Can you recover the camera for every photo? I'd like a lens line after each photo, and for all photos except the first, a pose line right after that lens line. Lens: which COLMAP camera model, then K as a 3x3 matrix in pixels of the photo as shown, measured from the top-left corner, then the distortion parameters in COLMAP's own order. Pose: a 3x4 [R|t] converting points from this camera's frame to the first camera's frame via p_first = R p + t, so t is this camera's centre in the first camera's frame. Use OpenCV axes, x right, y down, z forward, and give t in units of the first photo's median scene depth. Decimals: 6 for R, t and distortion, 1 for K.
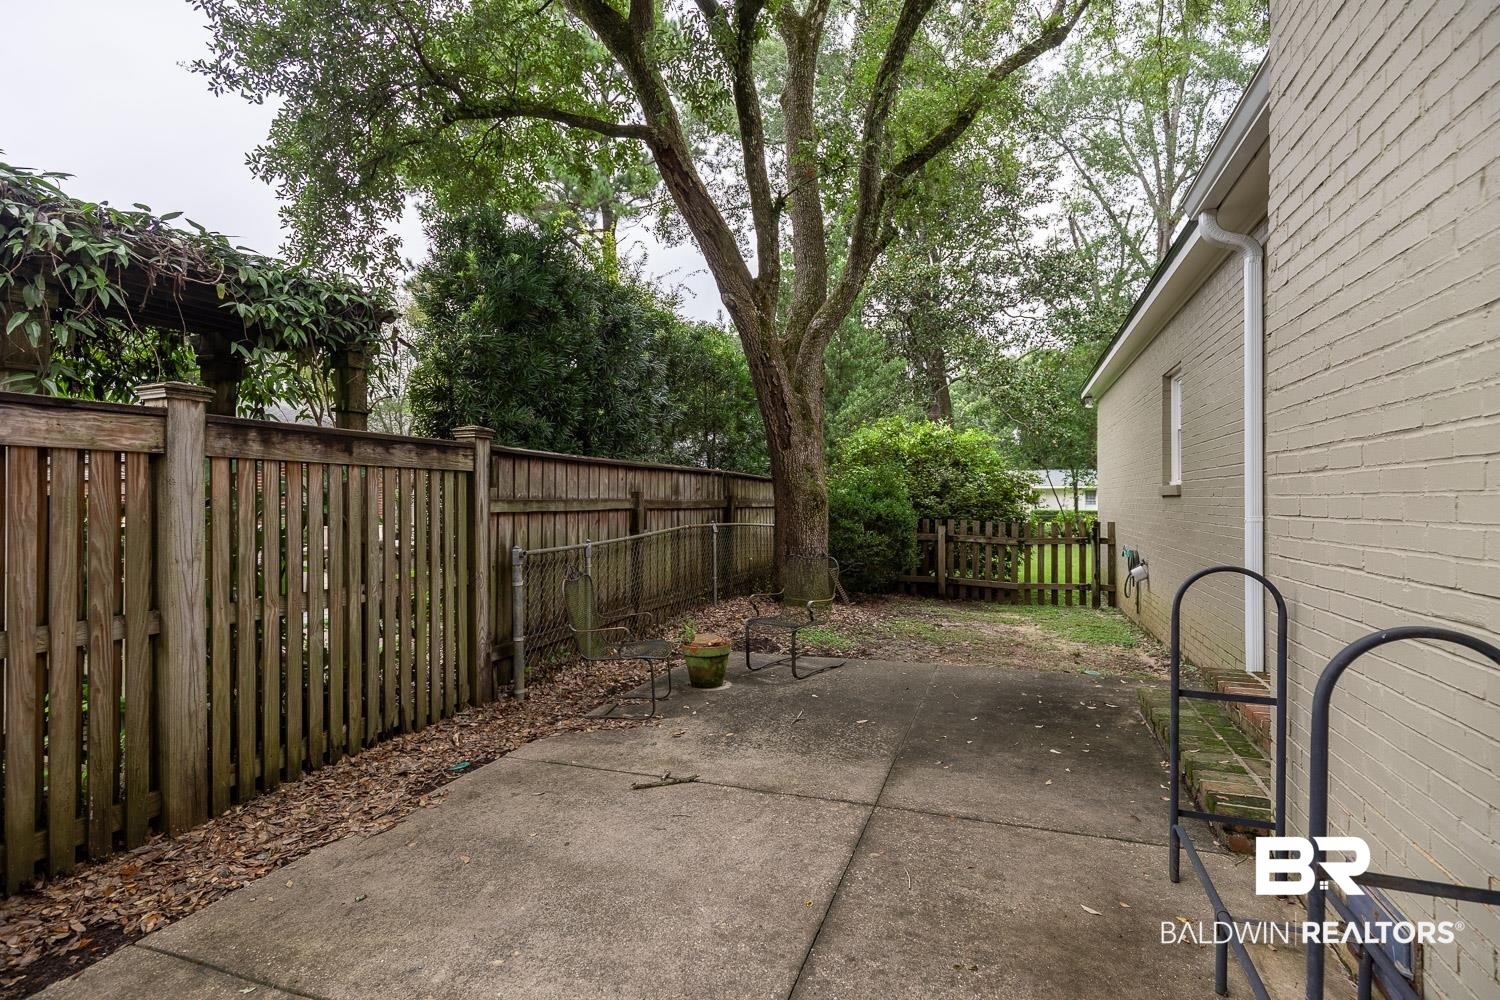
lens RADIAL K [[708.7, 0, 750.1], [0, 708.7, 502.1], [0, 0, 1]] dist [0.007320, -0.000519]
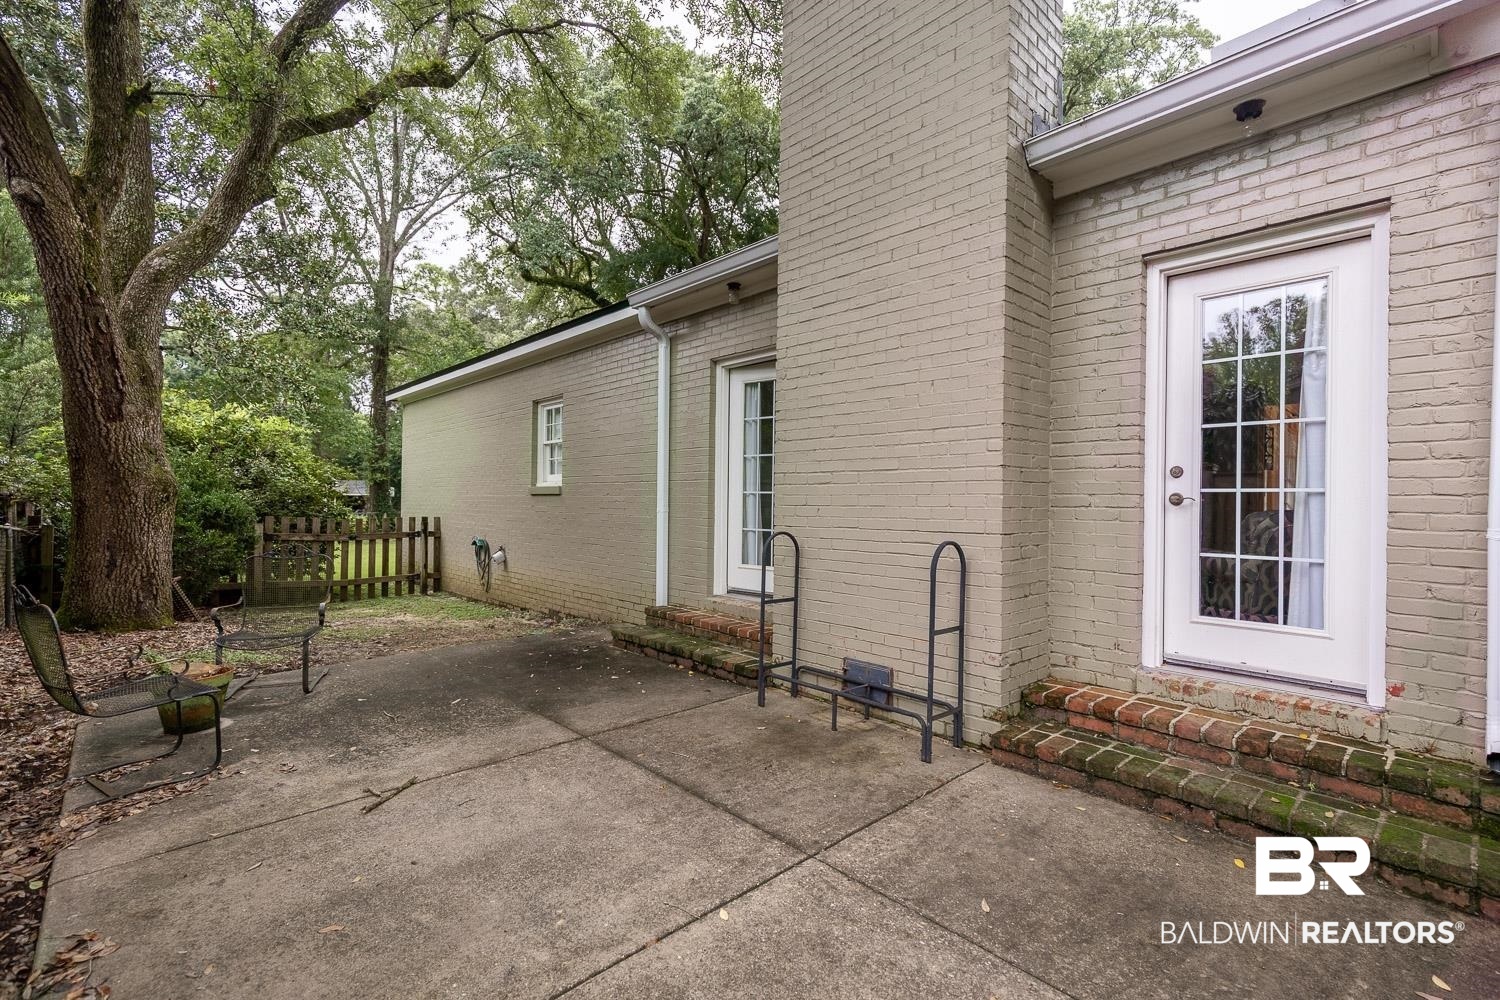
lens RADIAL K [[708.7, 0, 748.5], [0, 708.7, 503.6], [0, 0, 1]] dist [0.007320, -0.000519]
pose [[0.424669, 0.008617, 0.905308, -0.636061], [-0.010331, 0.999936, -0.004671, 0.015040], [-0.905290, -0.007369, 0.424730, 0.161907]]
